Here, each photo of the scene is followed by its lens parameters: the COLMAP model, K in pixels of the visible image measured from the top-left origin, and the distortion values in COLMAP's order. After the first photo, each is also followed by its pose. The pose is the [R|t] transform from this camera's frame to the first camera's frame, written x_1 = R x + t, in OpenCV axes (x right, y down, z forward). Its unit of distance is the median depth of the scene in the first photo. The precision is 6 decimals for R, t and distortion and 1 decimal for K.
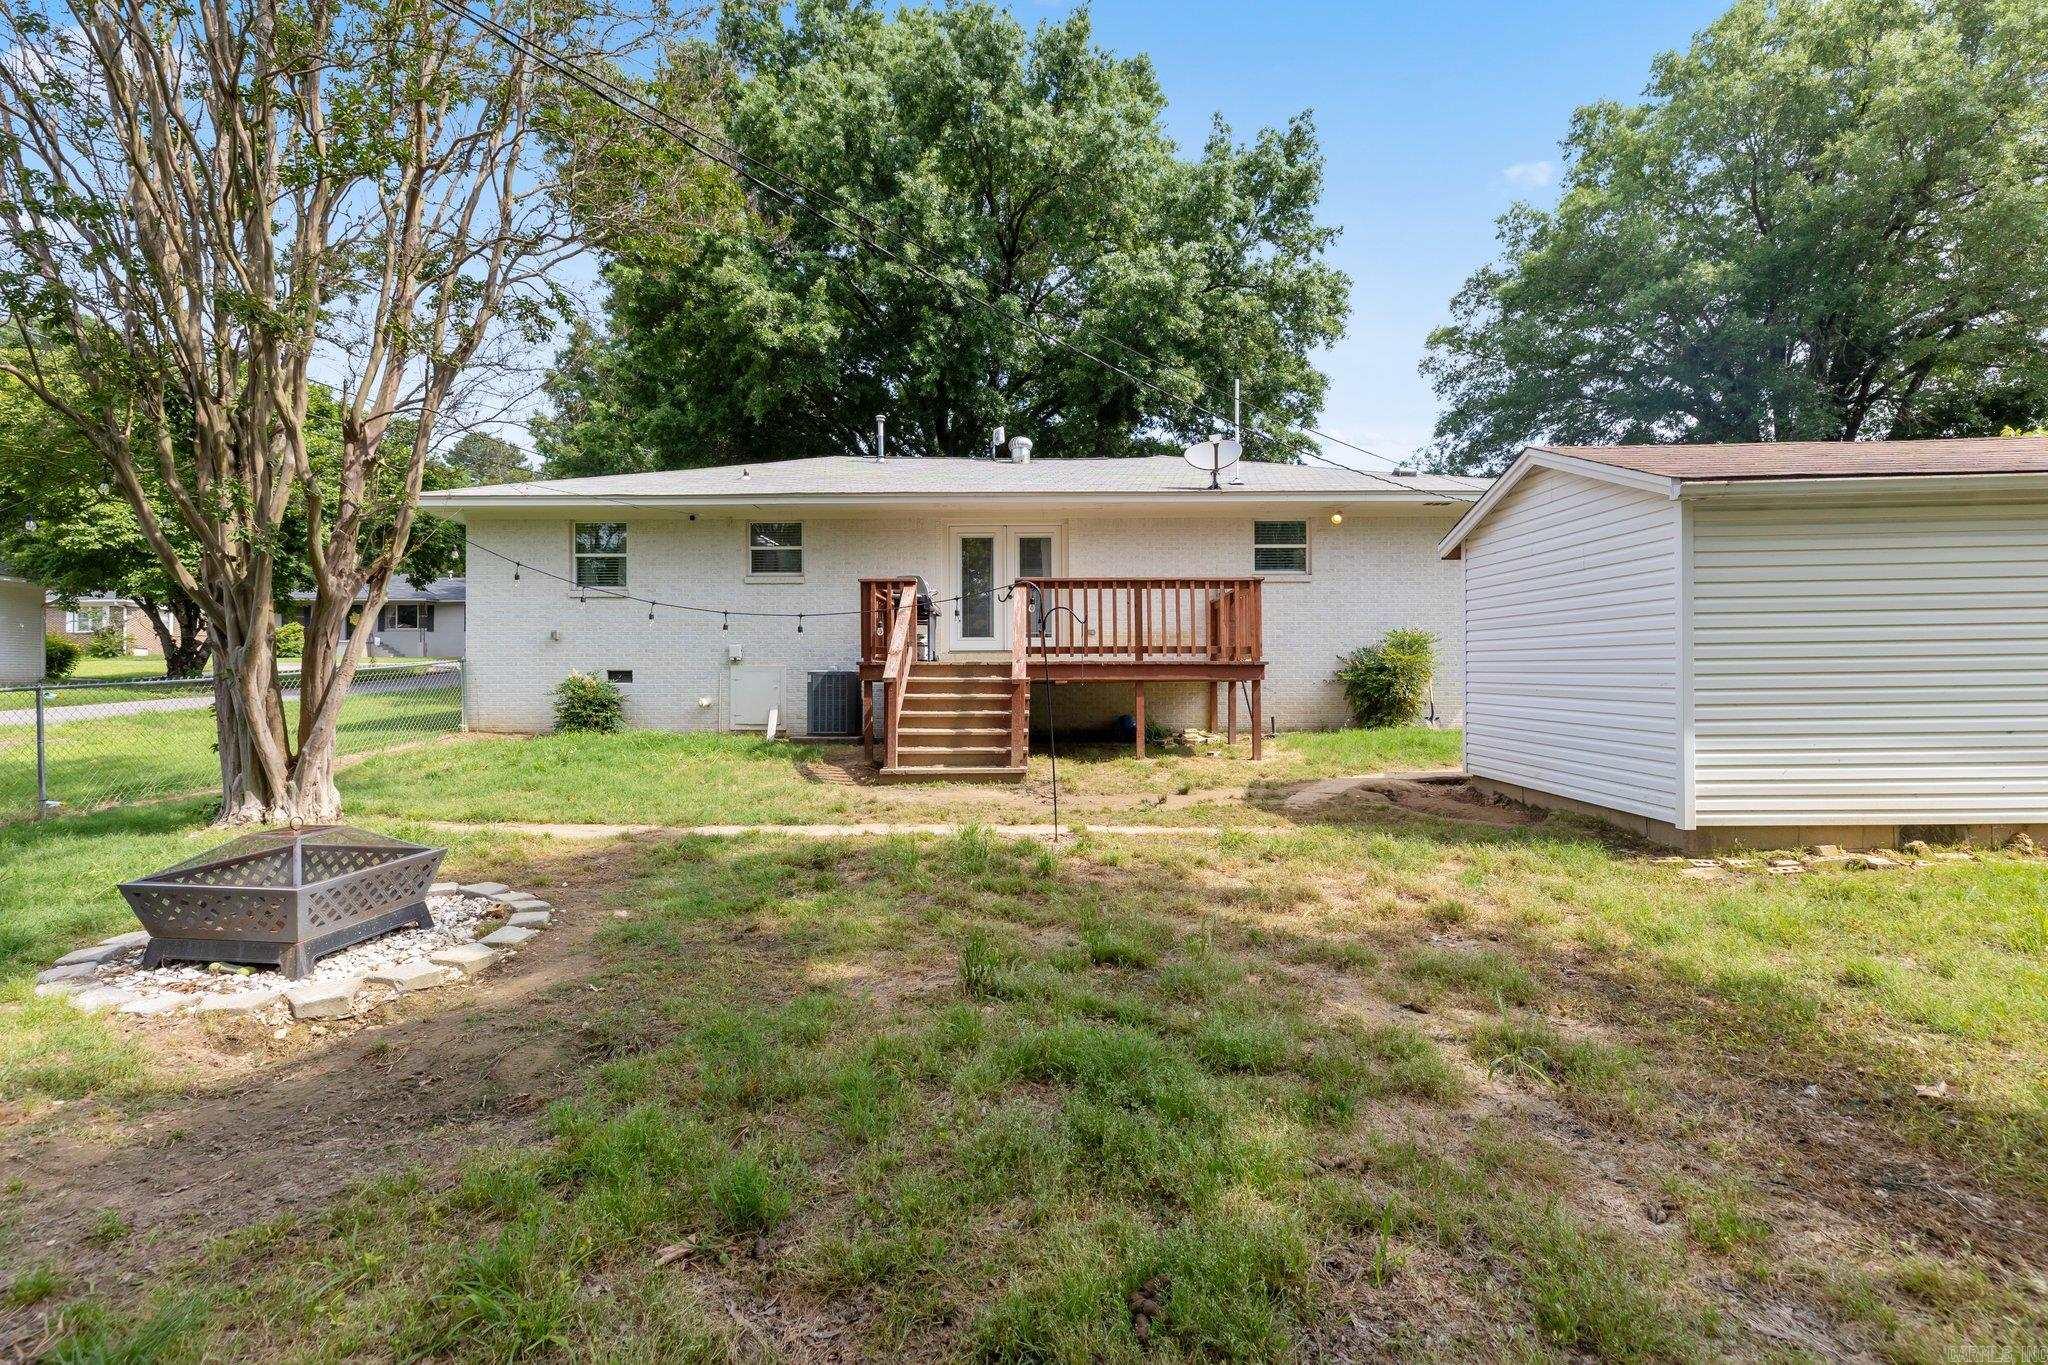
lens RADIAL K [[936.8, 0, 1024.0], [0, 936.8, 682.5], [0, 0, 1]] dist [-0.001281, 0.000221]
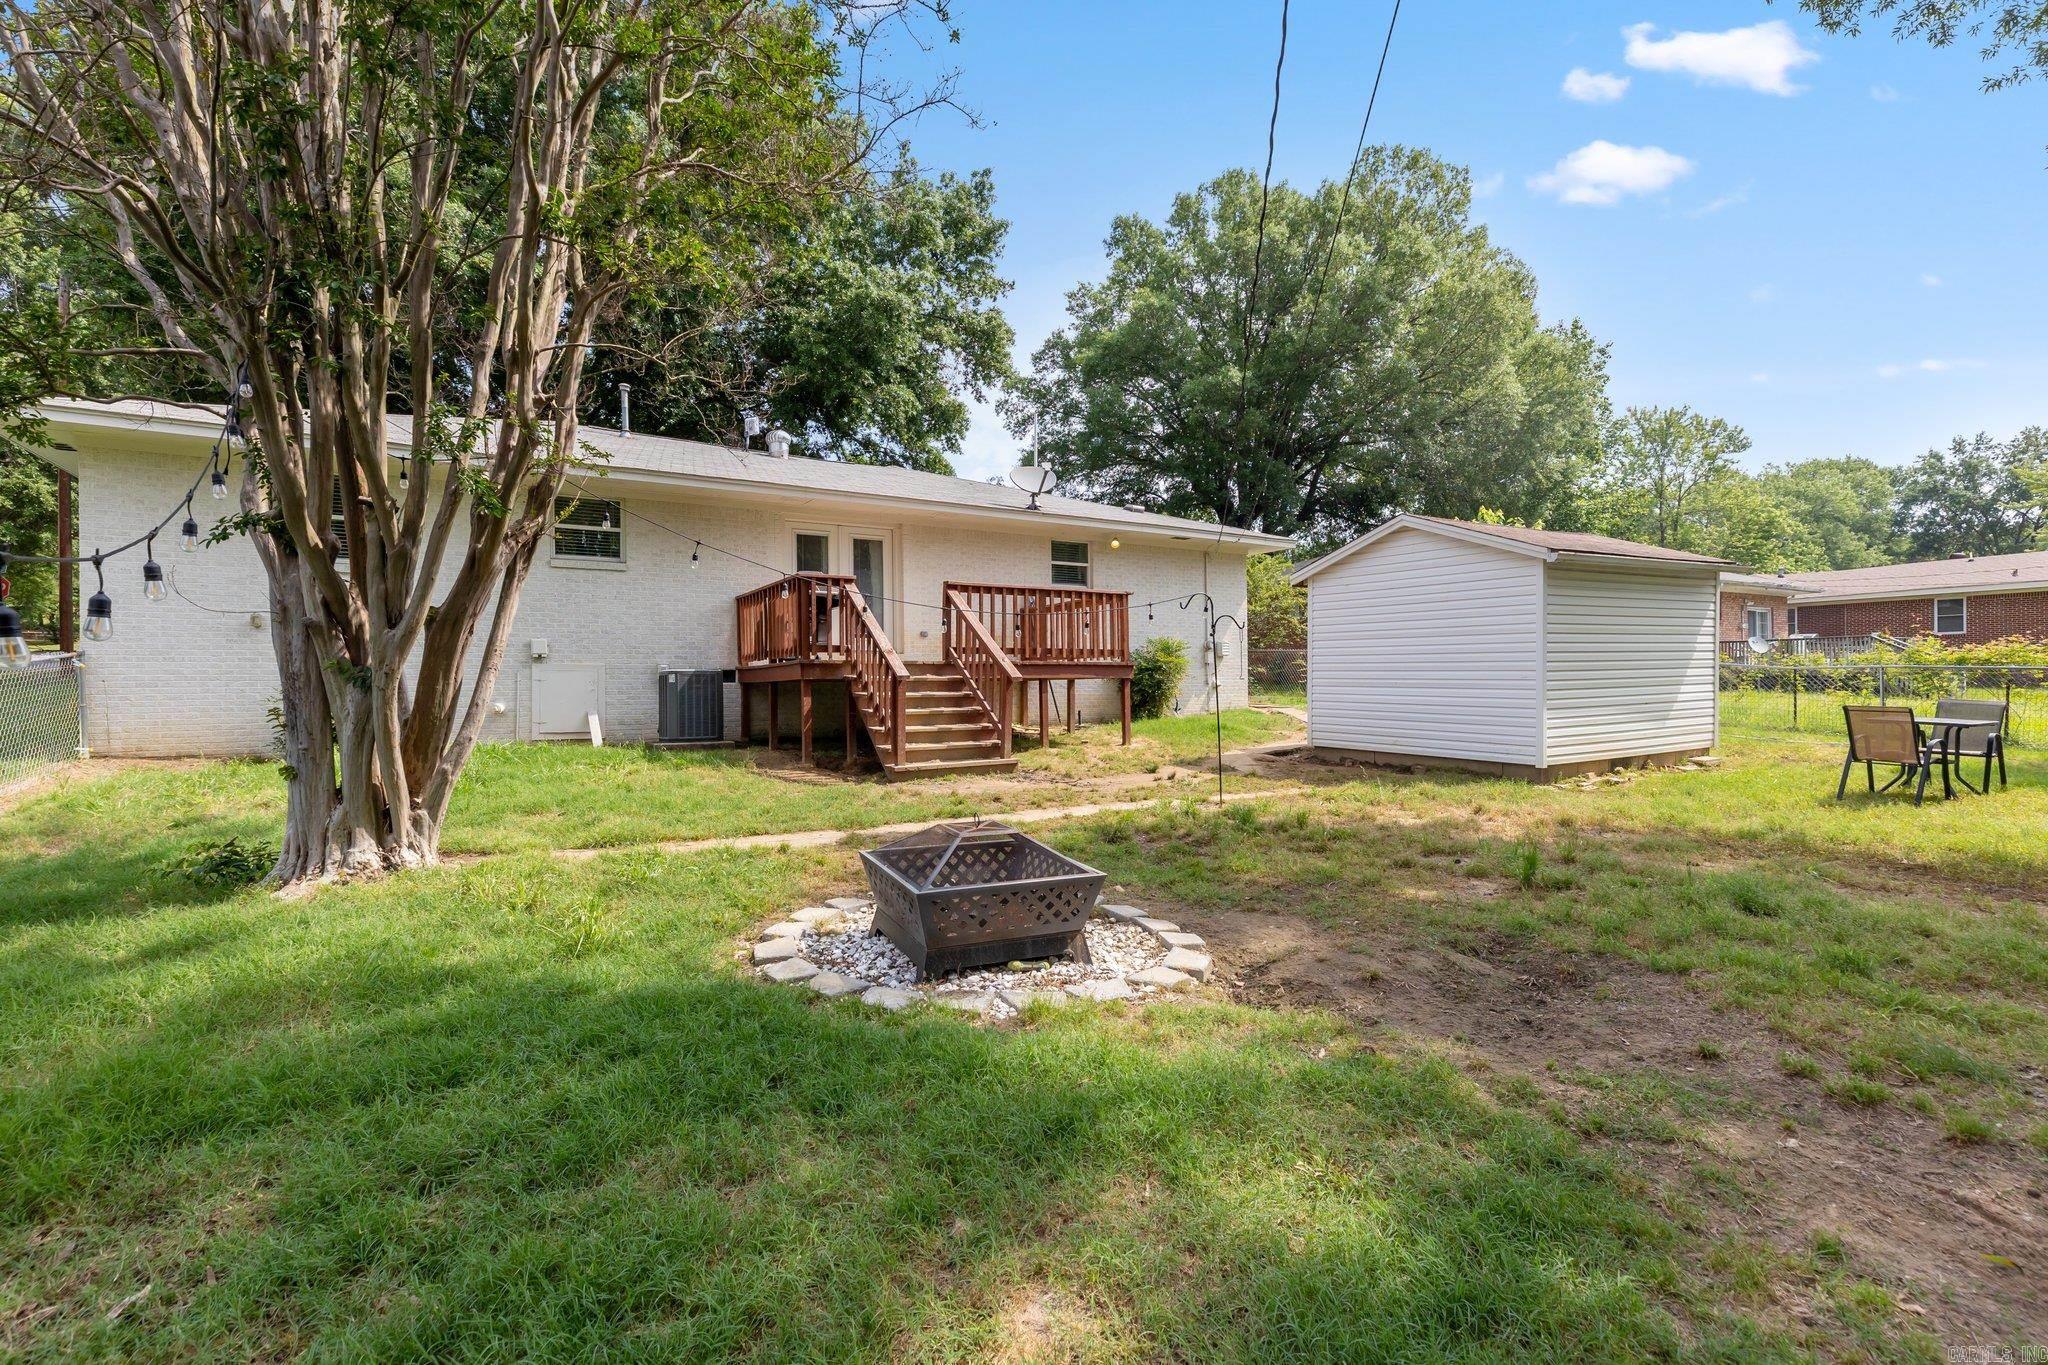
lens RADIAL K [[937.7, 0, 1024.8], [0, 937.7, 685.0], [0, 0, 1]] dist [0.007947, 0.000115]
pose [[0.843503, -0.005408, 0.537098, -0.396636], [0.006470, 0.999979, -0.000093, 0.004226], [-0.537086, 0.003554, 0.843520, 0.052666]]
